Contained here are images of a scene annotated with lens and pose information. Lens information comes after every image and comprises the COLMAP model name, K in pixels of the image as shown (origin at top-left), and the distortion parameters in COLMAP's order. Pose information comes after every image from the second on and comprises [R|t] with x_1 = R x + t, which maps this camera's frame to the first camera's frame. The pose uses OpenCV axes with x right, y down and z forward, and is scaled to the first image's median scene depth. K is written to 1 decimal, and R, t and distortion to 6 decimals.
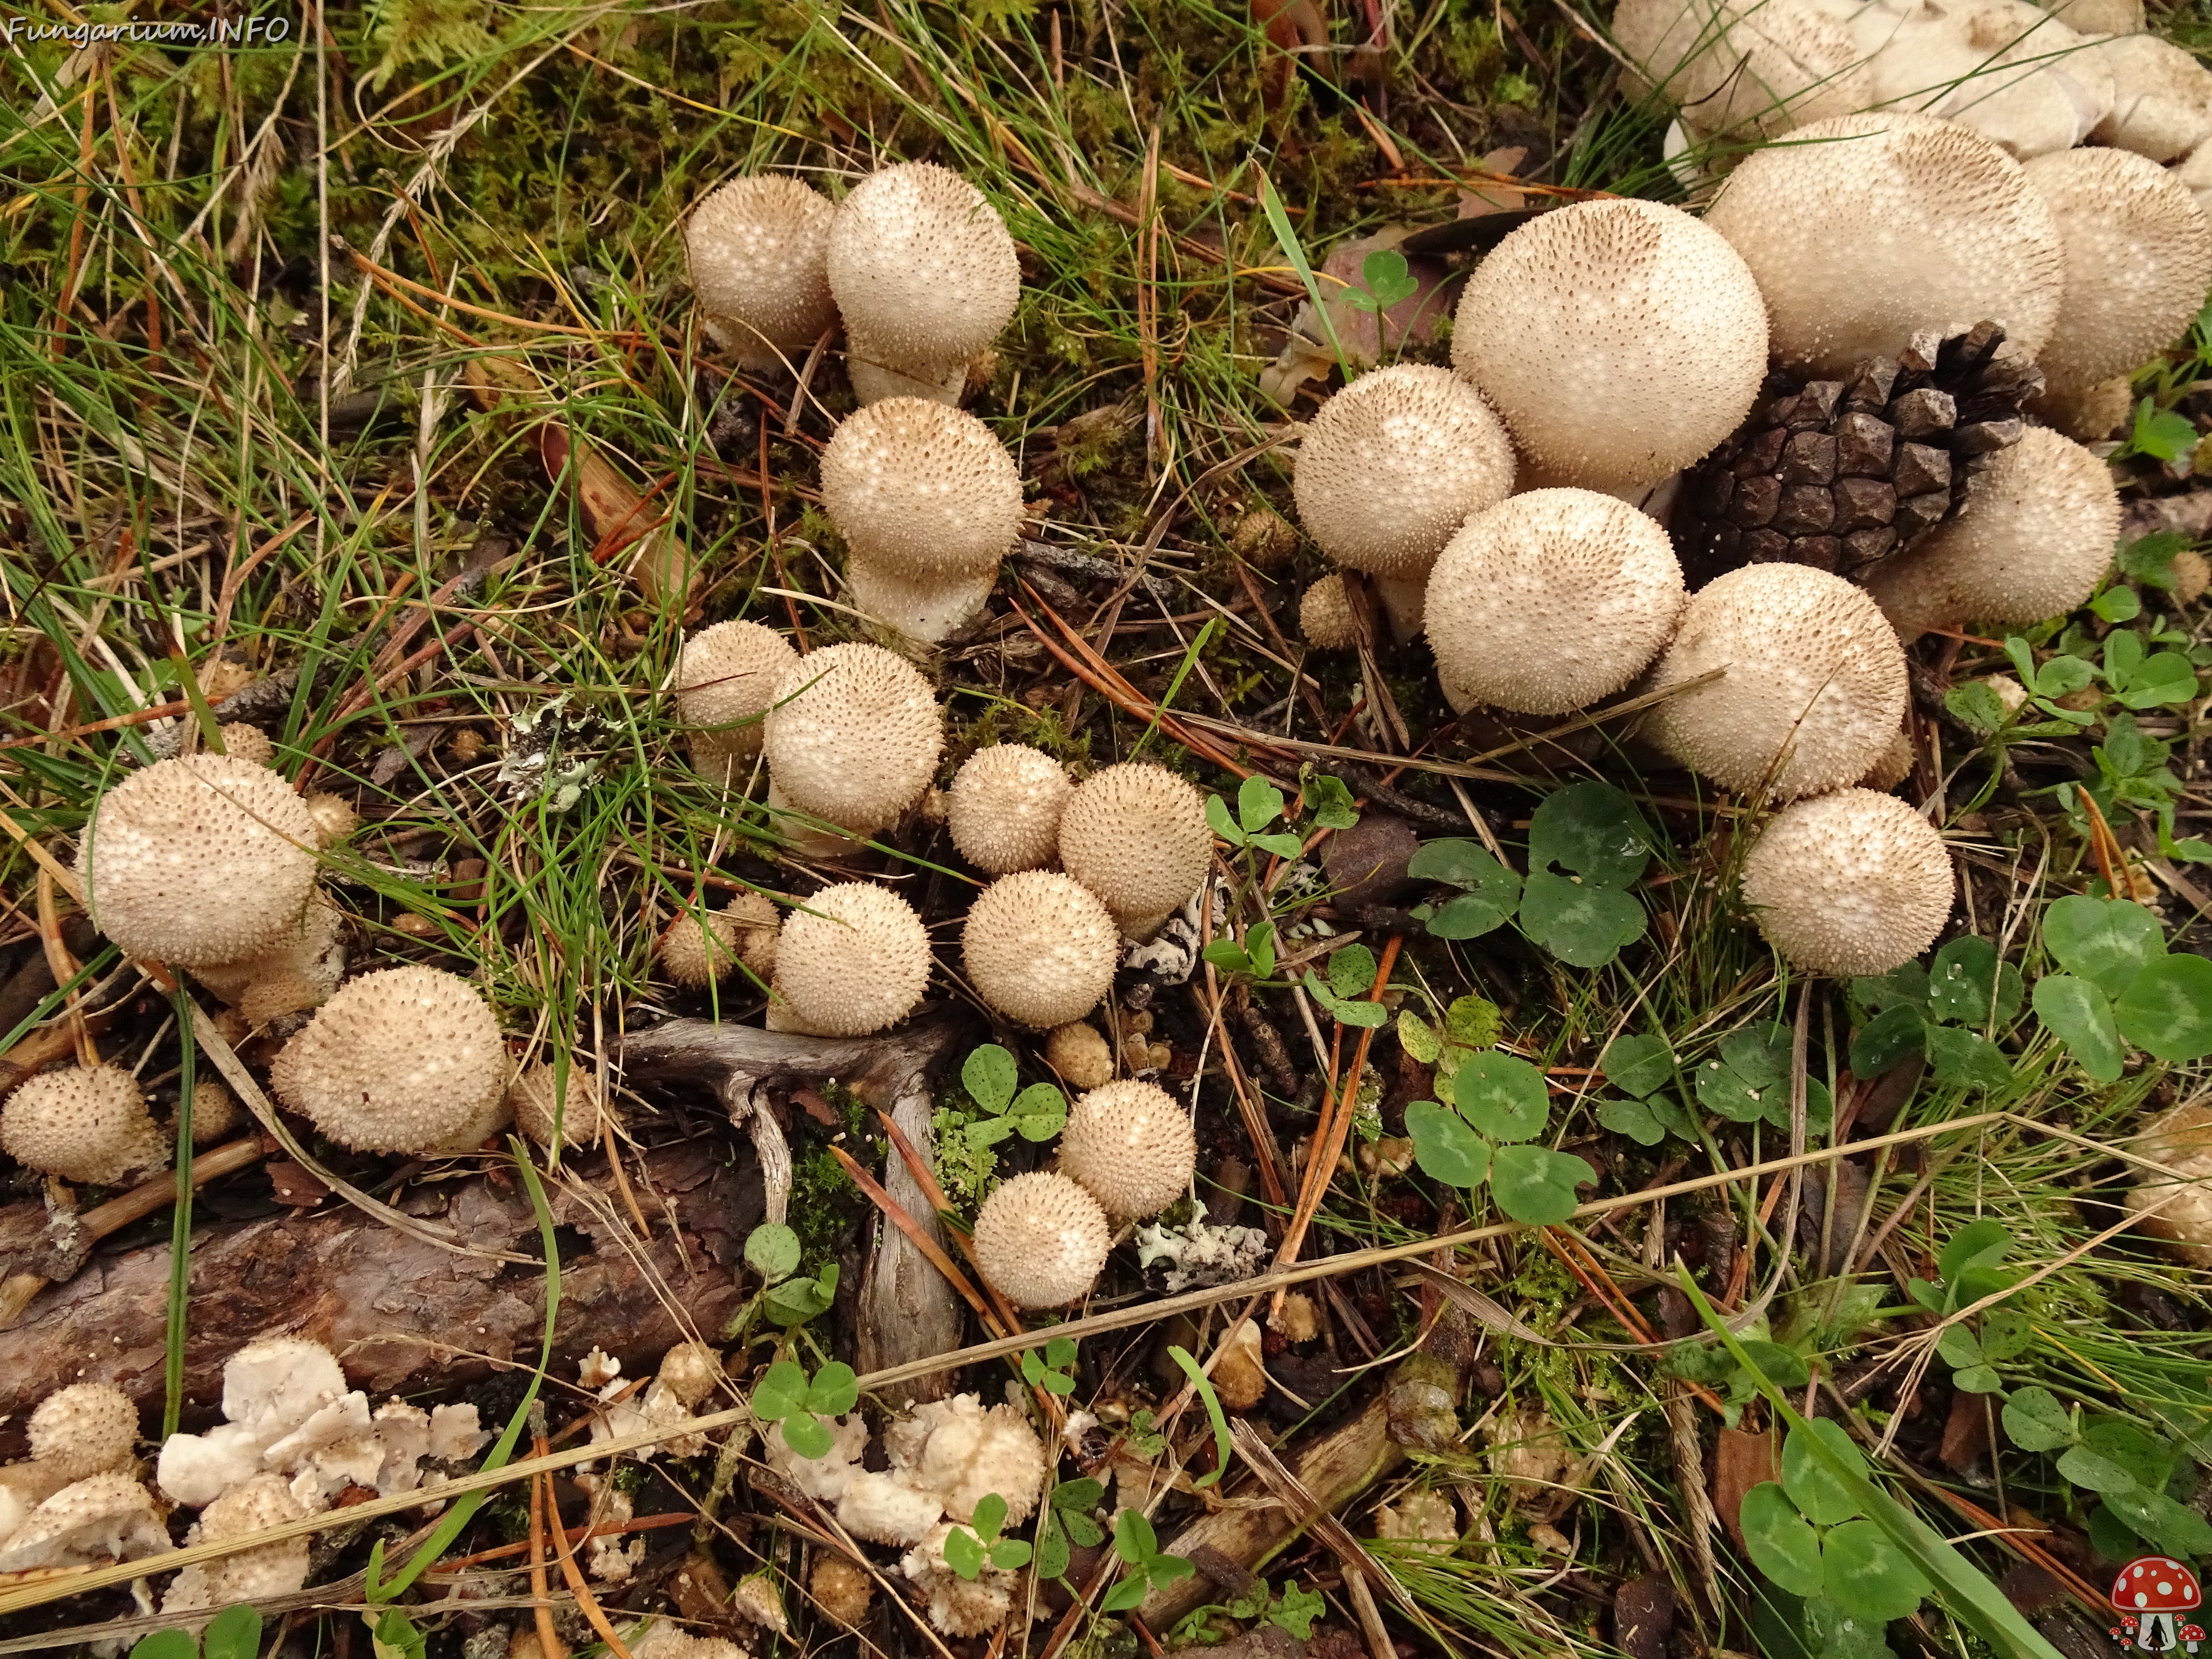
lens RADIAL K [[1562.6, 0, 1105.1], [0, 1562.6, 833.1], [0, 0, 1]] dist [0.012849, -0.014565]
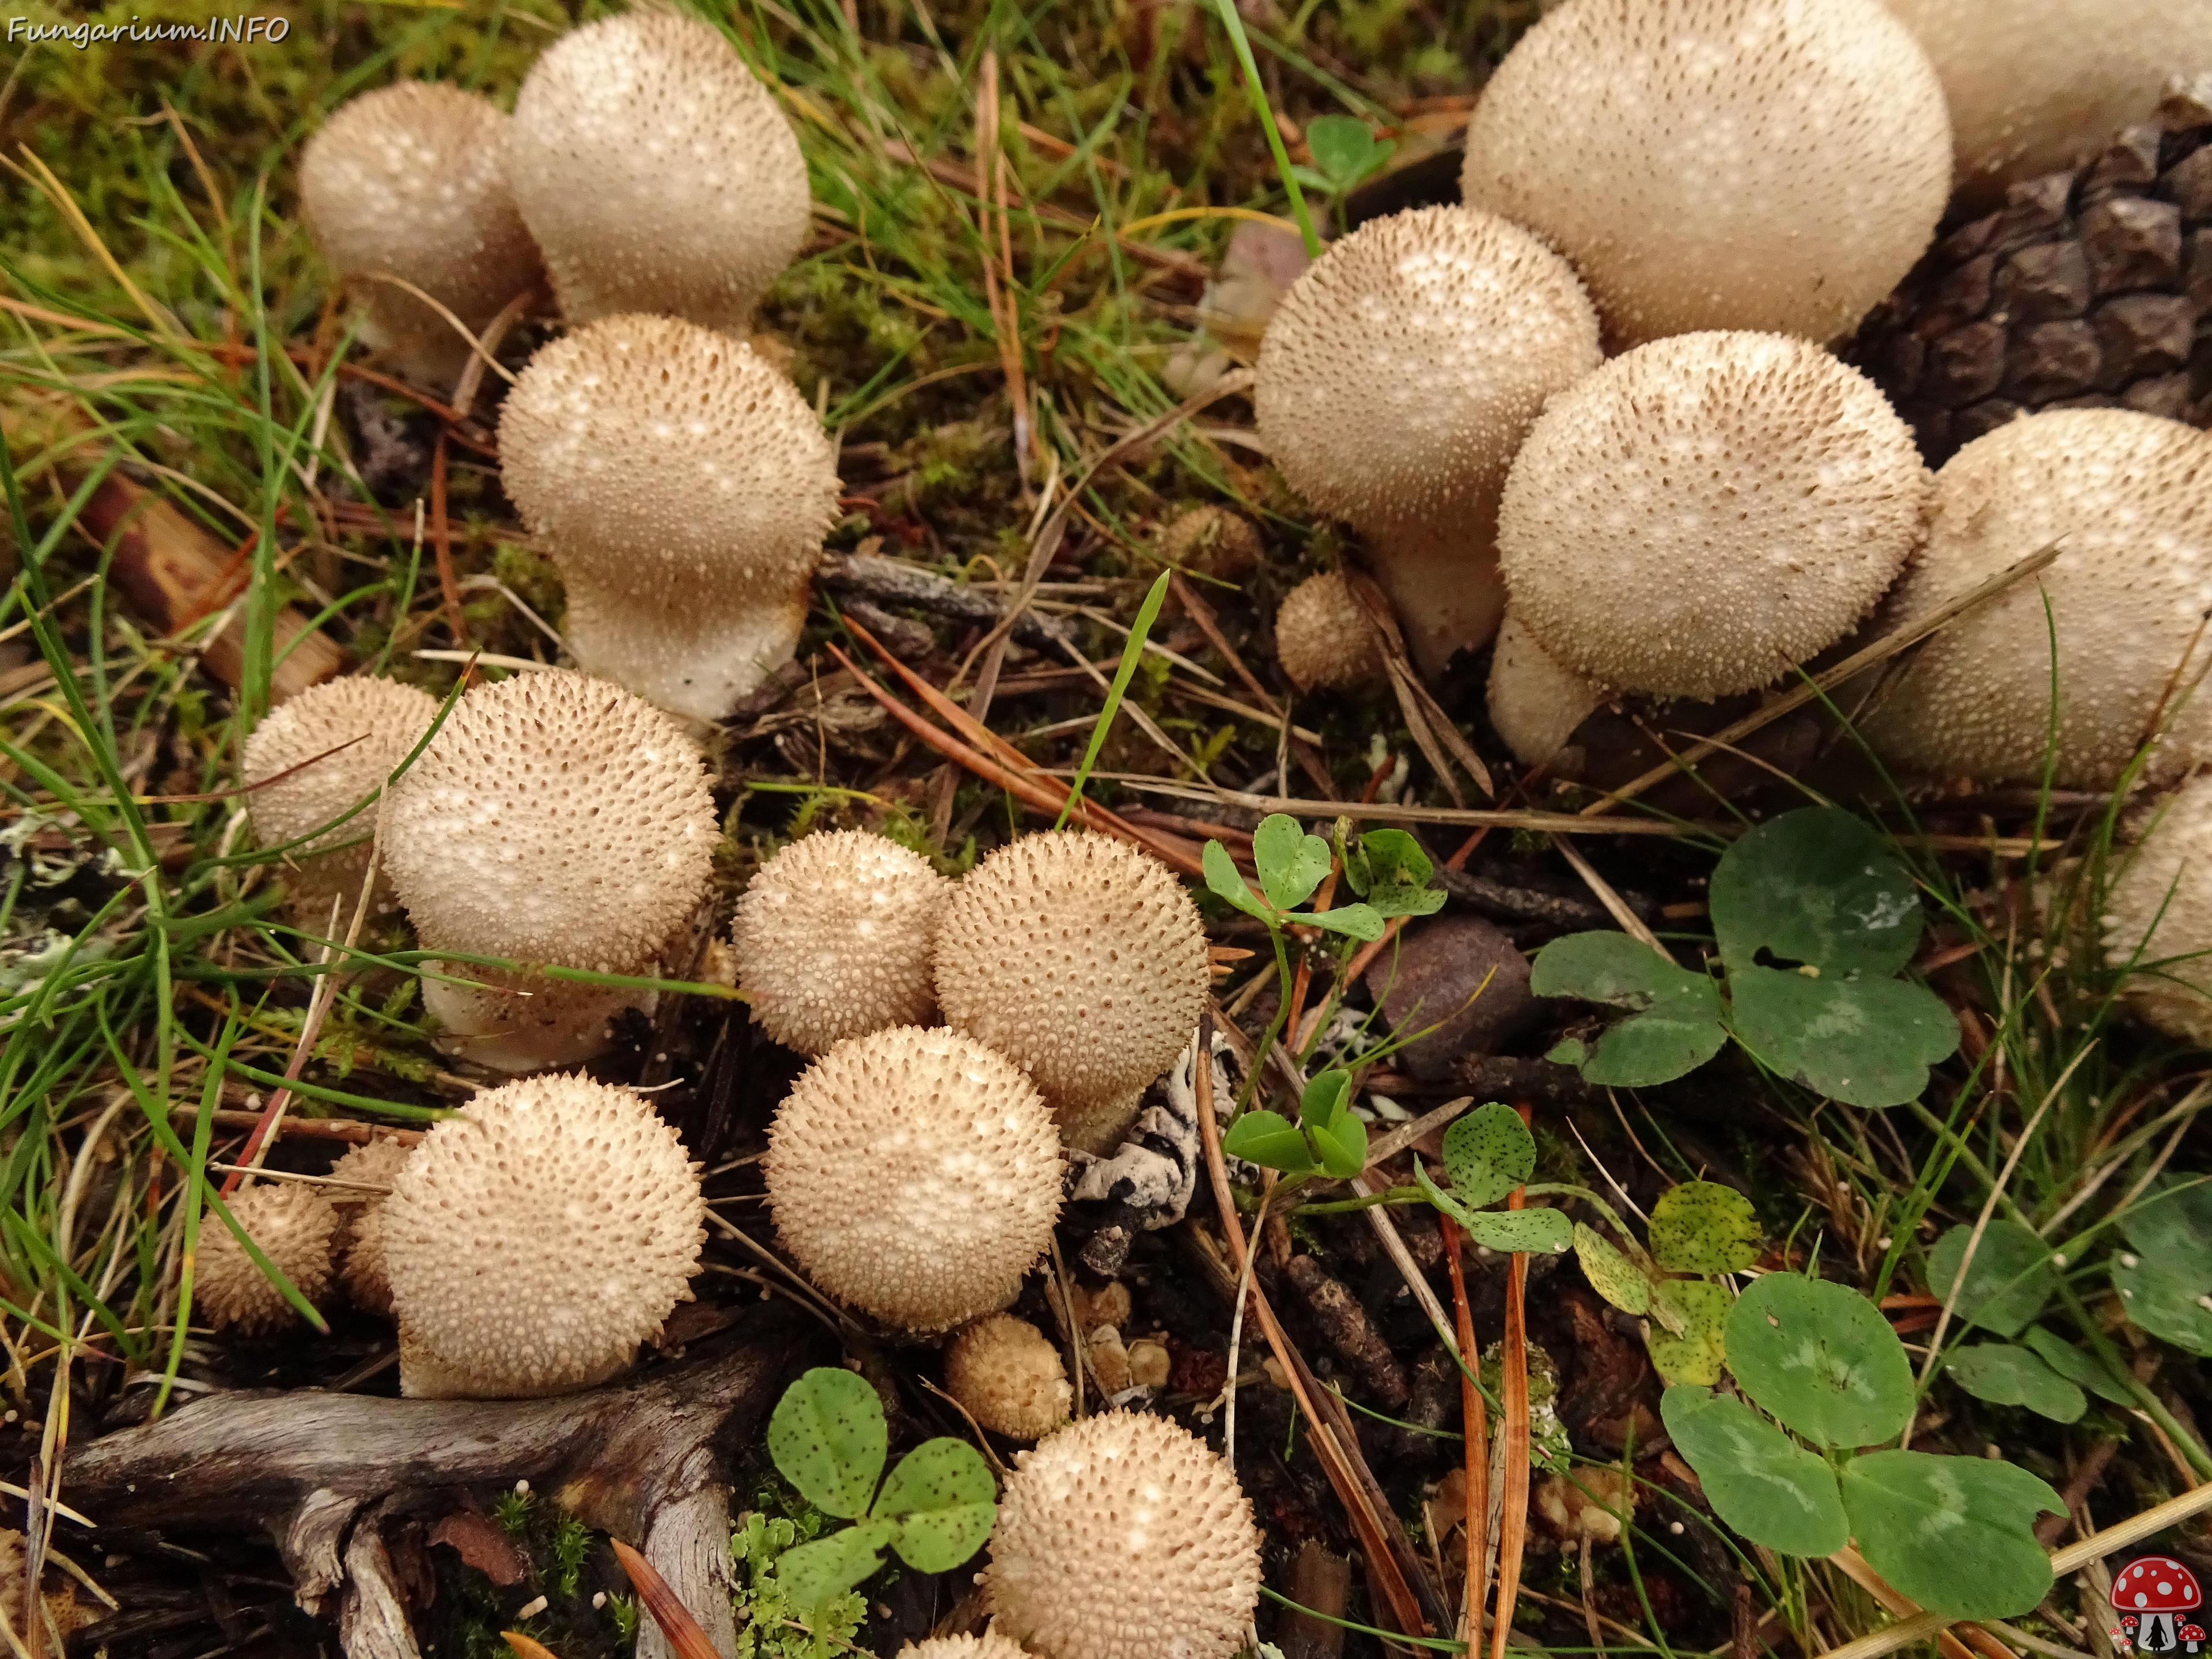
lens RADIAL K [[1562.6, 0, 1105.3], [0, 1562.6, 835.3], [0, 0, 1]] dist [0.012849, -0.014565]
pose [[0.992060, -0.089136, 0.088719, -0.013950], [0.105181, 0.974794, -0.196760, 0.069266], [-0.068944, 0.204530, 0.976429, 0.428493]]
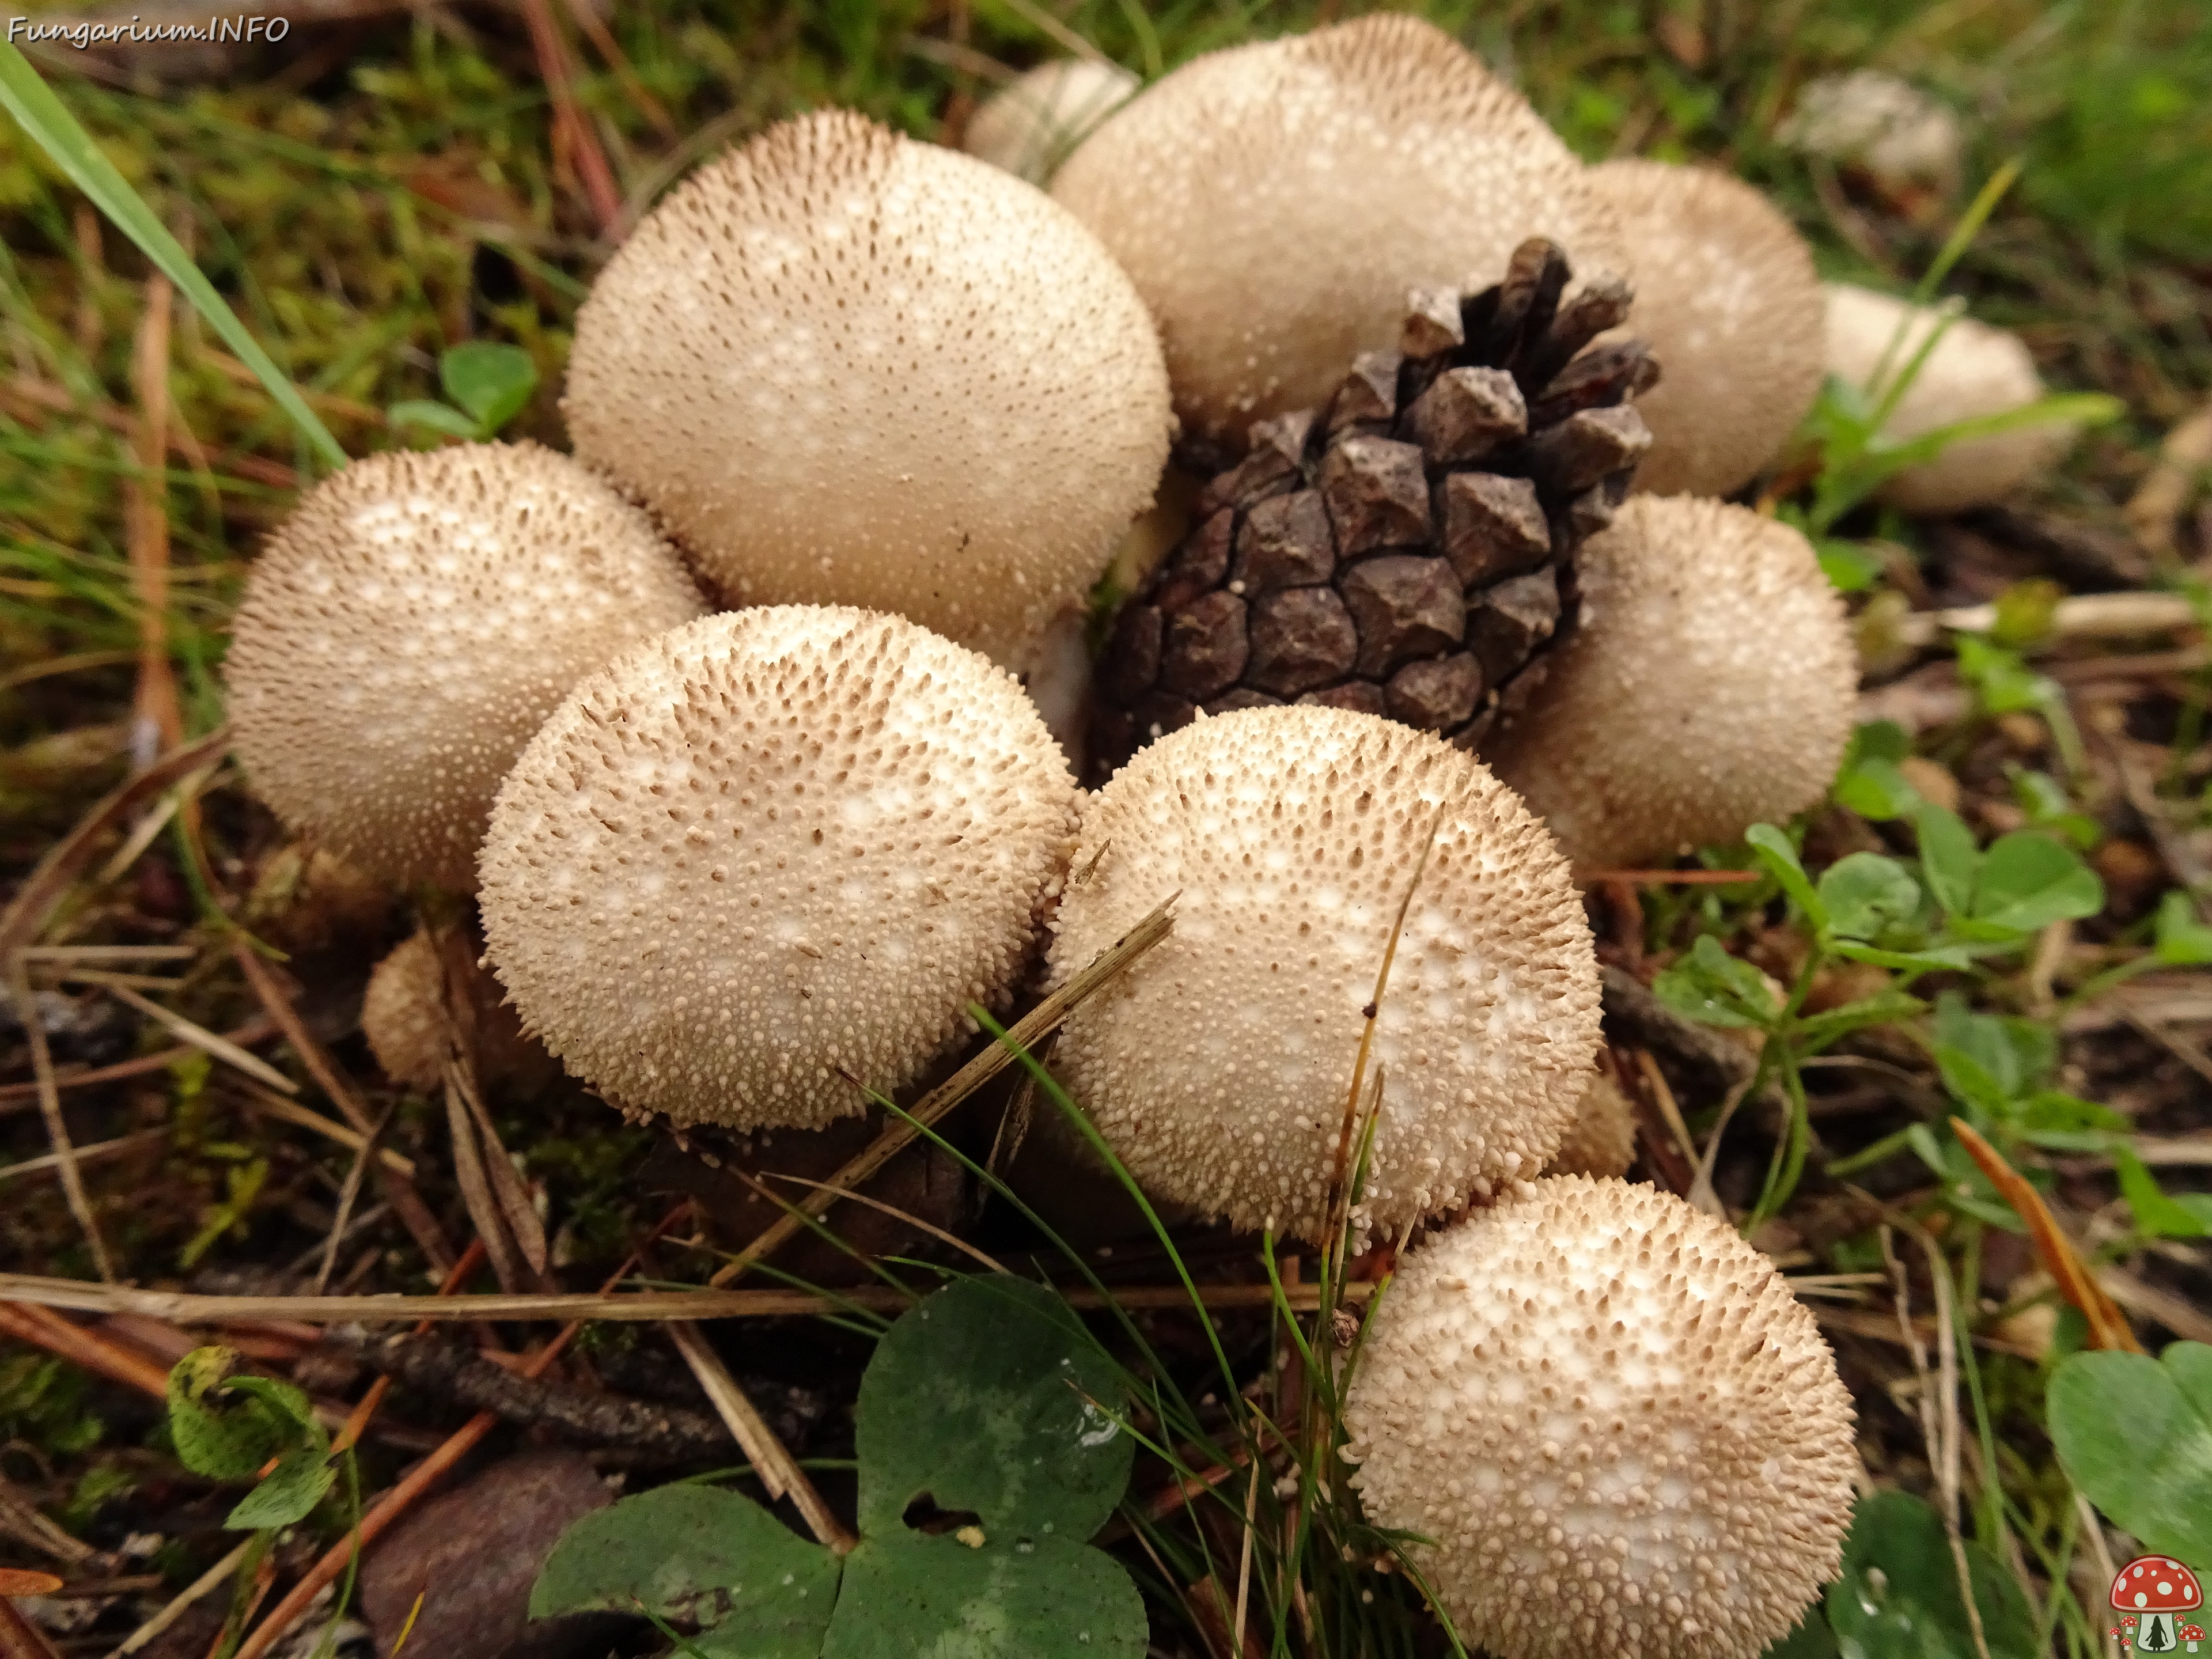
lens RADIAL K [[1562.6, 0, 1104.7], [0, 1562.6, 833.5], [0, 0, 1]] dist [0.012849, -0.014565]
pose [[0.966733, -0.099258, 0.235743, 0.260977], [0.177425, 0.924086, -0.338504, 0.005652], [-0.184247, 0.369069, 0.910956, 0.575073]]
